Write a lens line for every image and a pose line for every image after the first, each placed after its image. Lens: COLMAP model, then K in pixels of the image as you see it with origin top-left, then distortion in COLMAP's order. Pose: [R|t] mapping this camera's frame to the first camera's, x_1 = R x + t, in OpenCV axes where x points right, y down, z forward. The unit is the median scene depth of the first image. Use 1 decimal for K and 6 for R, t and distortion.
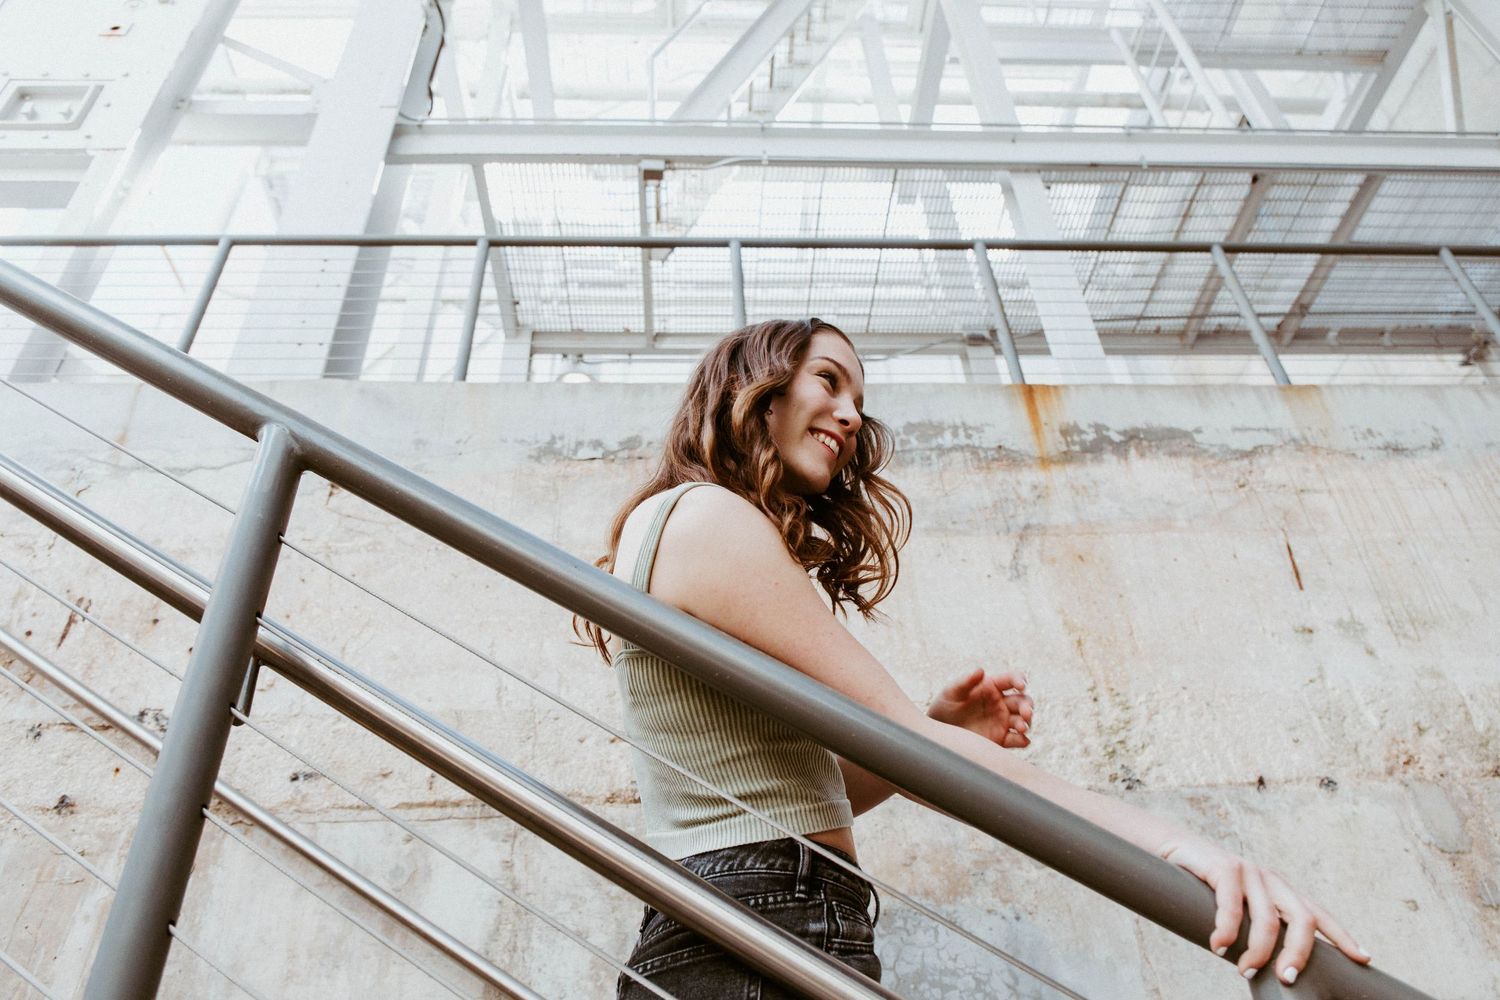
lens RADIAL K [[1034.6, 0, 746.6], [0, 1034.6, 494.8], [0, 0, 1]] dist [0.000293, -0.015954]
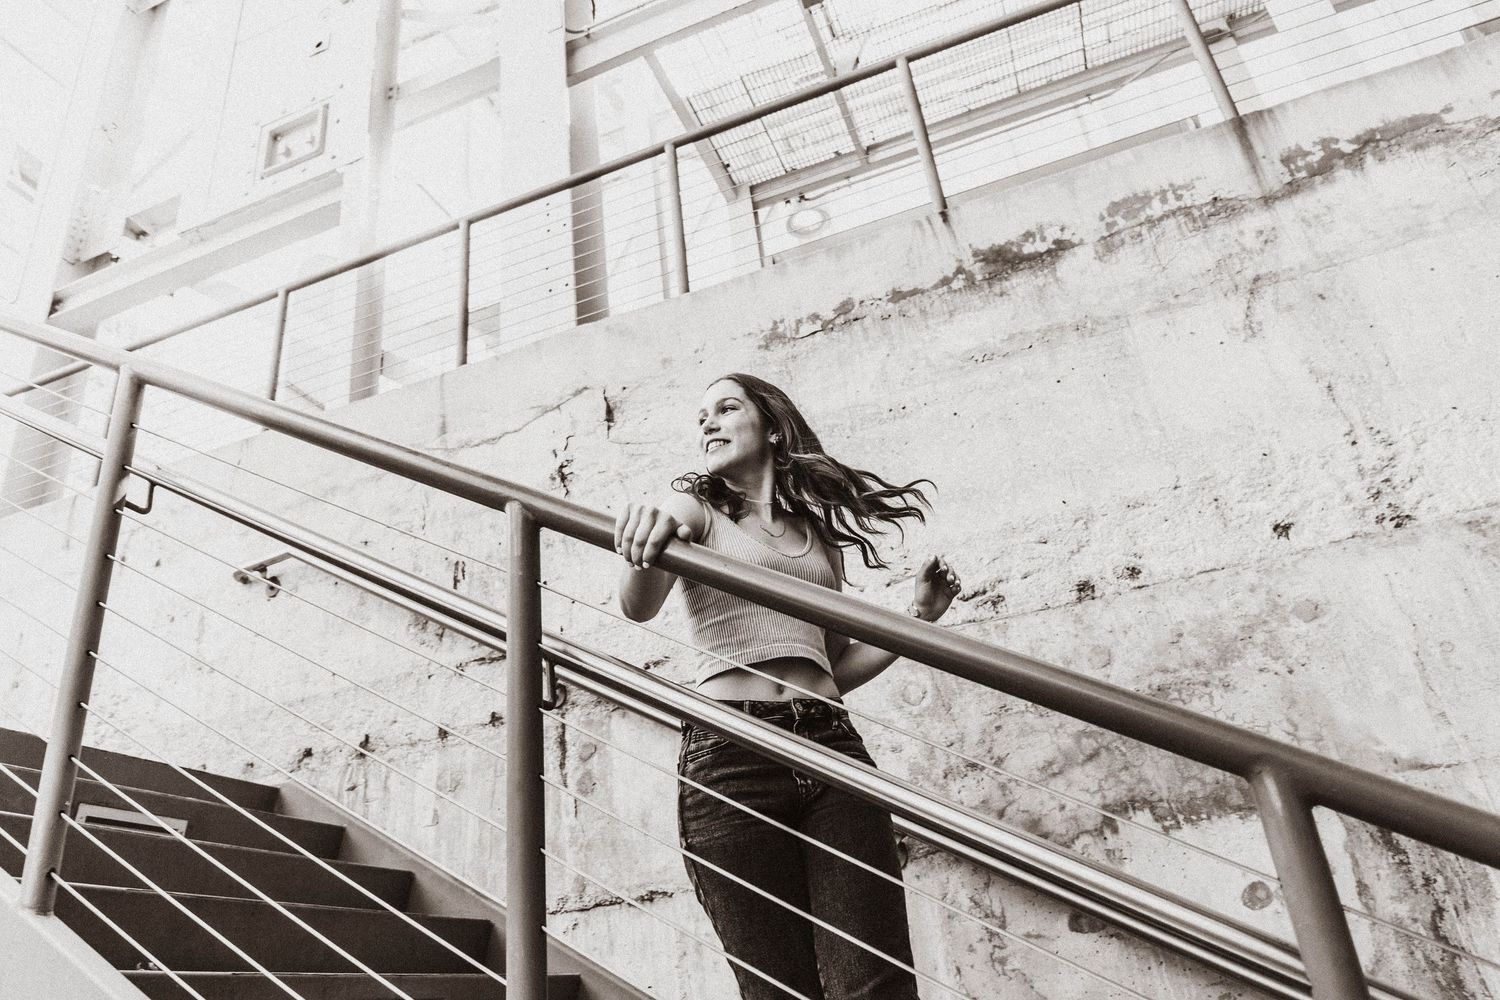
lens RADIAL K [[1034.6, 0, 746.8], [0, 1034.6, 504.2], [0, 0, 1]] dist [0.000293, -0.015954]
pose [[0.922068, -0.228006, -0.312737, 0.082489], [0.288105, 0.943923, 0.161261, -0.059813], [0.258432, -0.238794, 0.936050, -0.068806]]
